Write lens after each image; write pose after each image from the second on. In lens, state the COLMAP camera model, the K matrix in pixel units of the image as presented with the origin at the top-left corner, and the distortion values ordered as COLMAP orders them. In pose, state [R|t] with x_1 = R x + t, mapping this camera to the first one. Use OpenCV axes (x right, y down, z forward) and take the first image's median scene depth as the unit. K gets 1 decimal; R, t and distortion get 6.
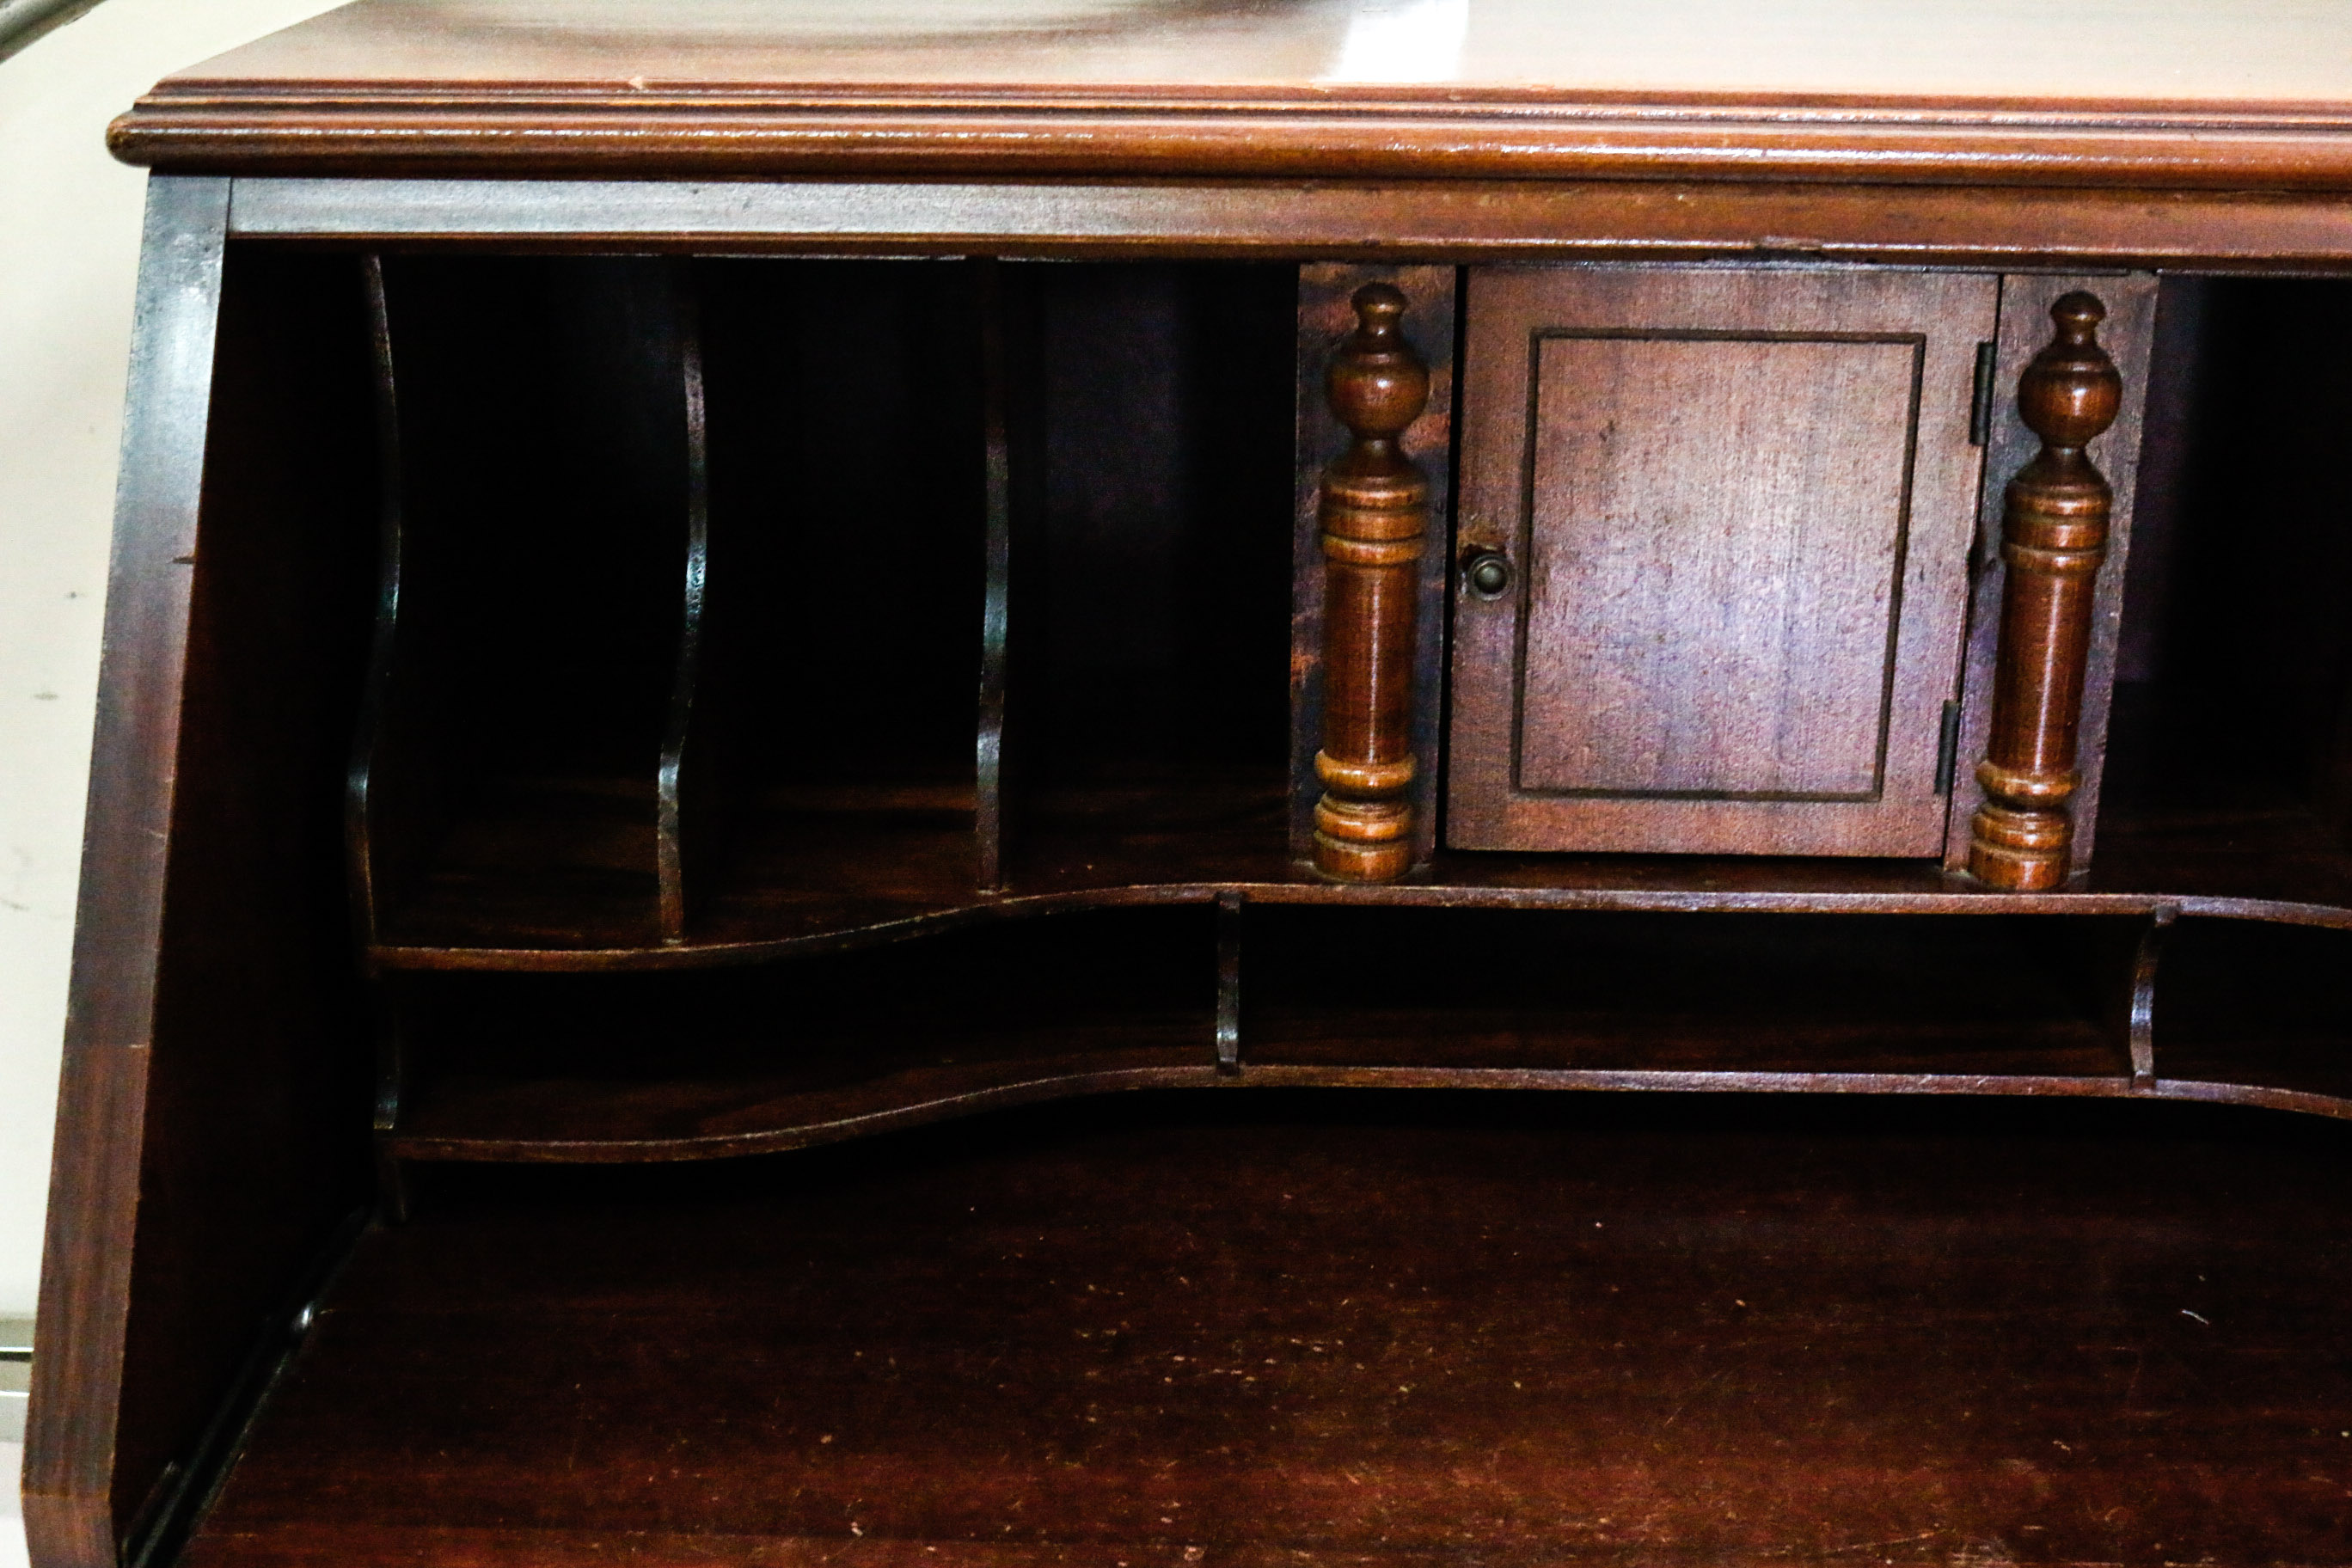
lens RADIAL K [[3111.4, 0, 1176.0], [0, 3111.4, 784.0], [0, 0, 1]] dist [-0.034881, -0.078278]
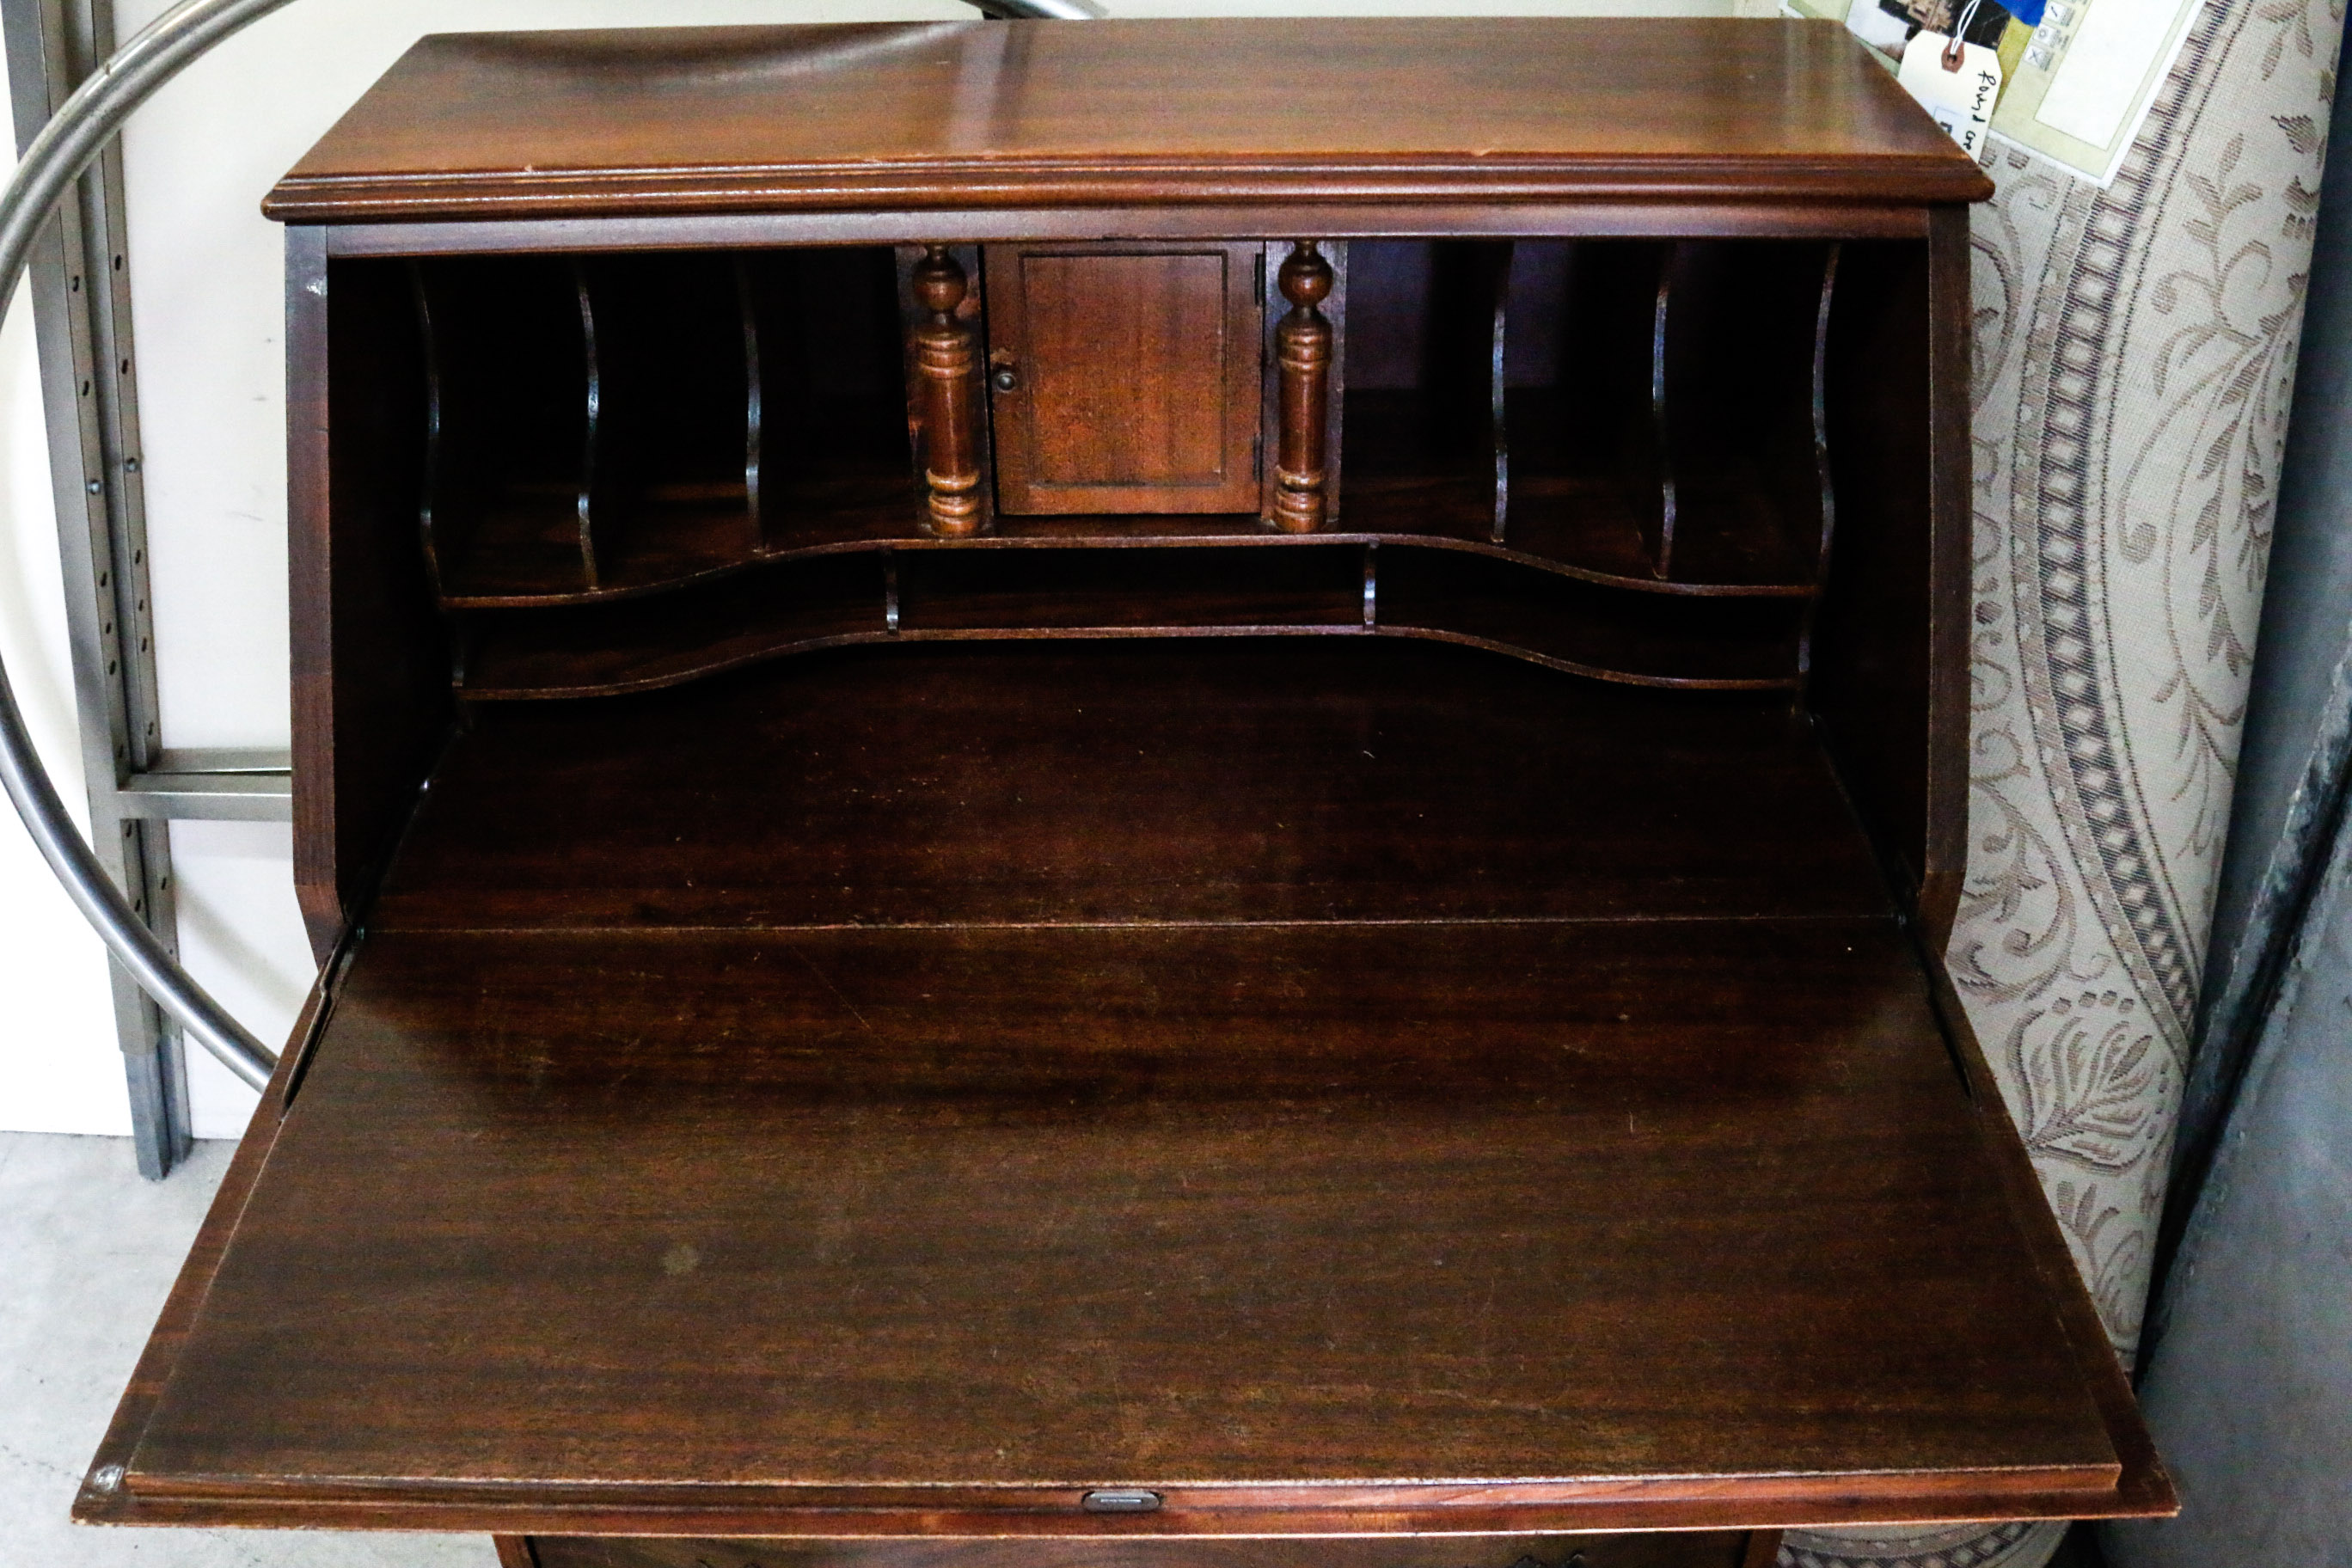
lens RADIAL K [[2661.9, 0, 1176.0], [0, 2661.9, 784.0], [0, 0, 1]] dist [-0.022318, -0.006025]
pose [[0.999326, -0.025330, -0.026579, 0.241817], [0.031333, 0.965712, 0.257719, -0.245610], [0.019140, -0.258378, 0.965854, -0.635507]]
